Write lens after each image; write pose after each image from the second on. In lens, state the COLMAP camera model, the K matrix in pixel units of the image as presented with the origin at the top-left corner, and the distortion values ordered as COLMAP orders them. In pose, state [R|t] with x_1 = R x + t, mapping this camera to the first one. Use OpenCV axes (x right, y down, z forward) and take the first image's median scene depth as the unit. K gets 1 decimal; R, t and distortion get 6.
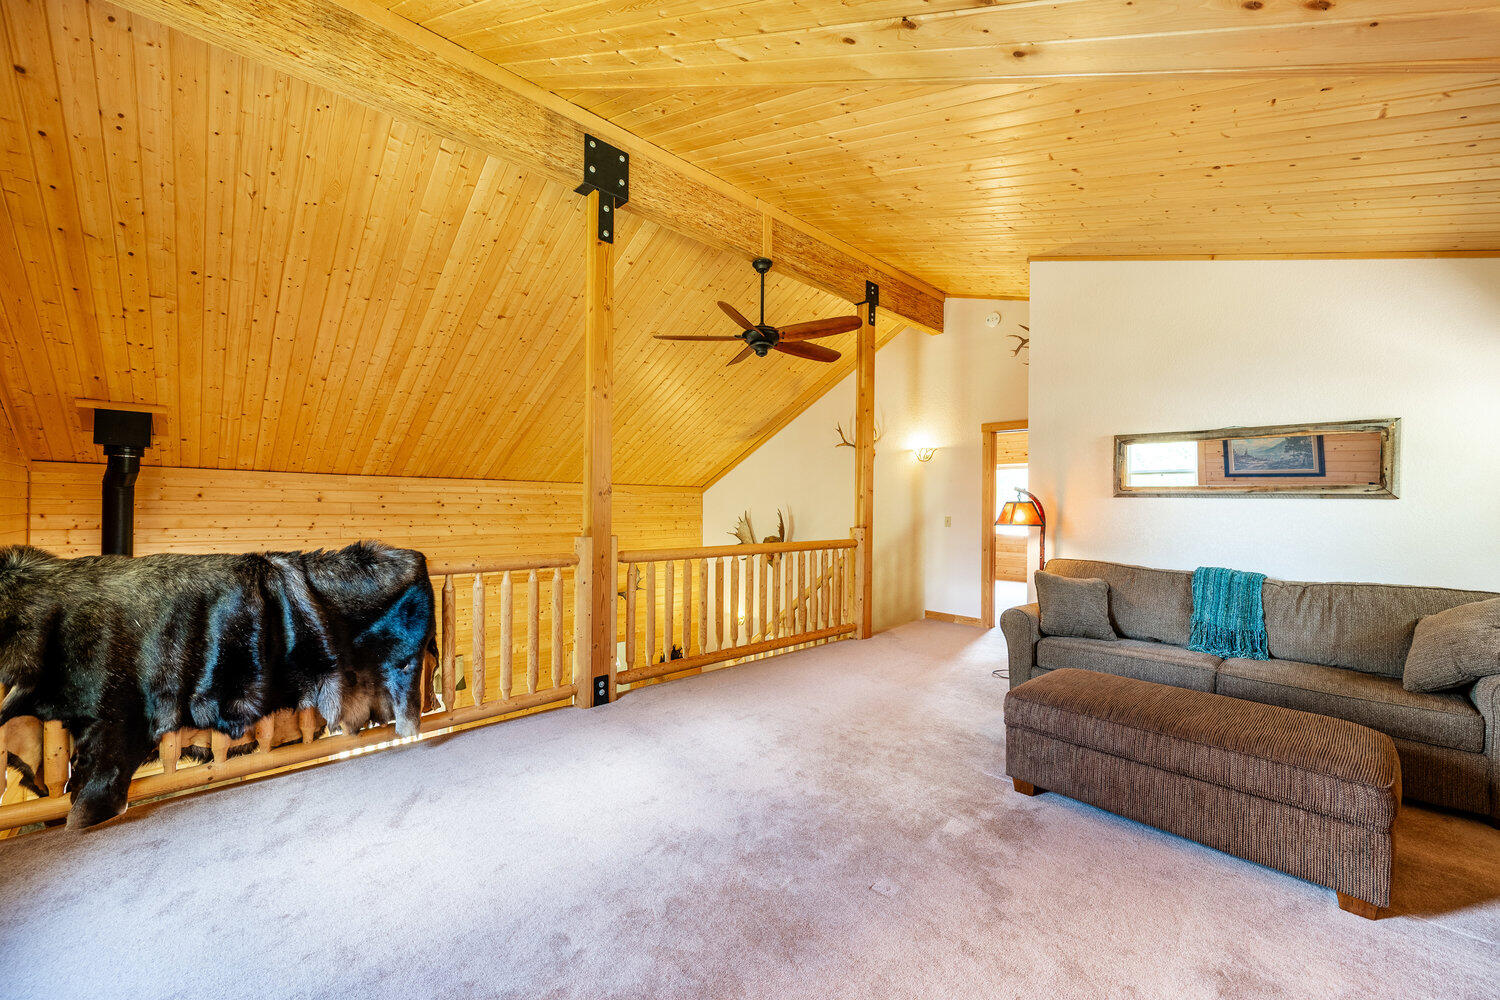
lens RADIAL K [[586.3, 0, 750.4], [0, 586.3, 500.0], [0, 0, 1]] dist [-0.002876, 0.000557]
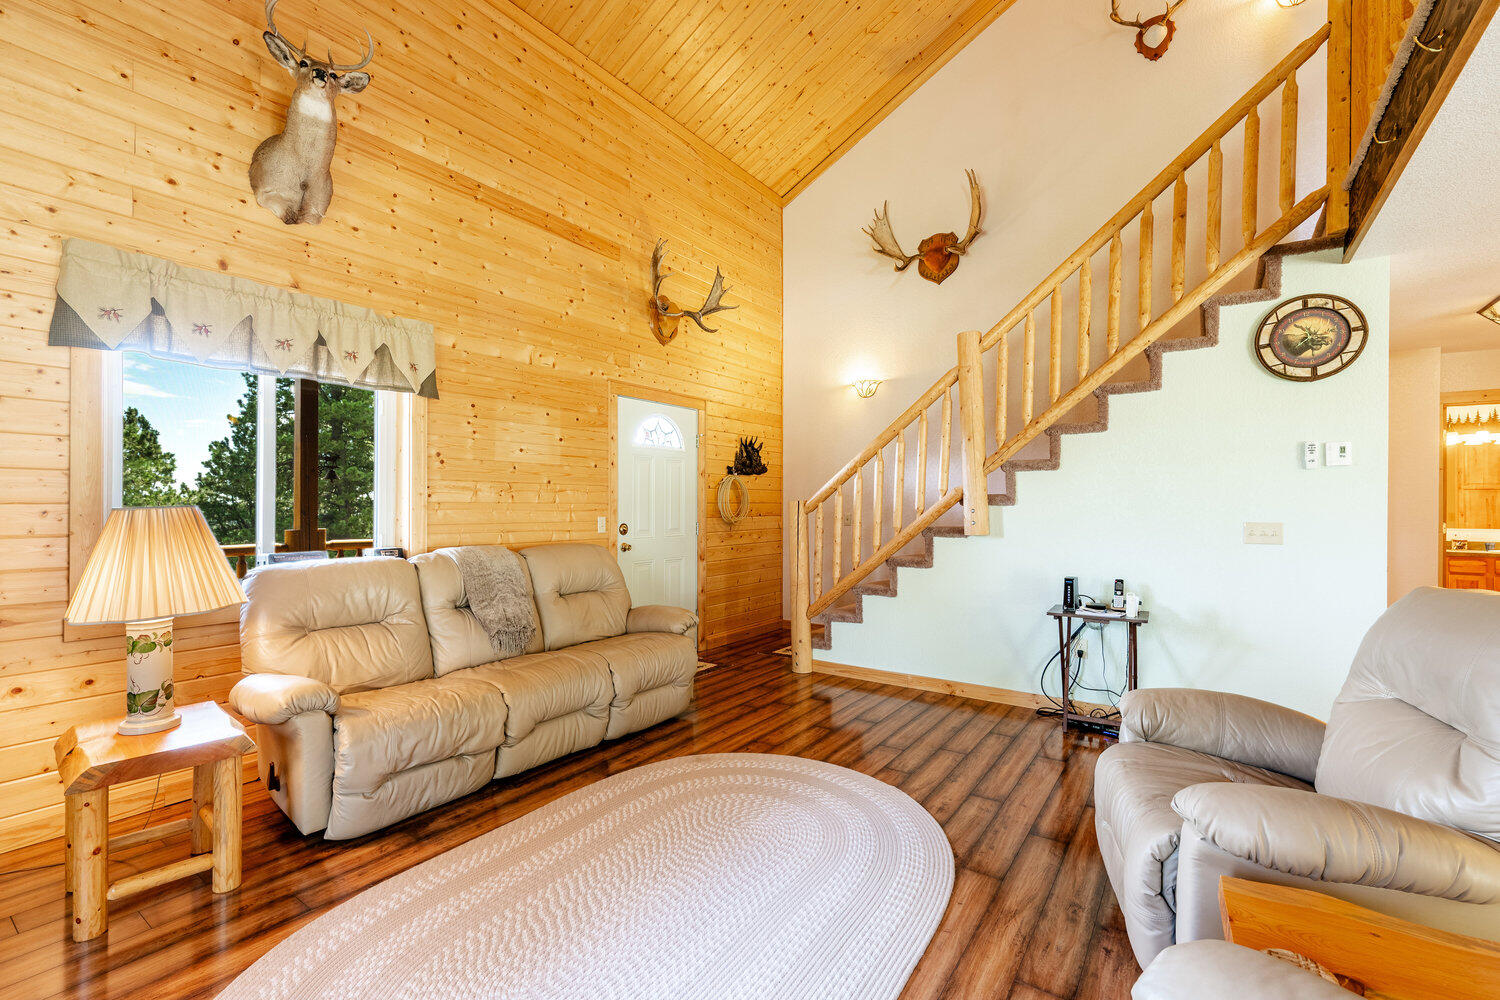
lens RADIAL K [[650.8, 0, 750.9], [0, 650.8, 506.9], [0, 0, 1]] dist [-0.004450, -0.000344]
pose [[0.978078, -0.012384, 0.207870, -0.329584], [0.010595, 0.999897, 0.009718, 0.377305], [-0.207969, -0.007302, 0.978108, 0.413750]]
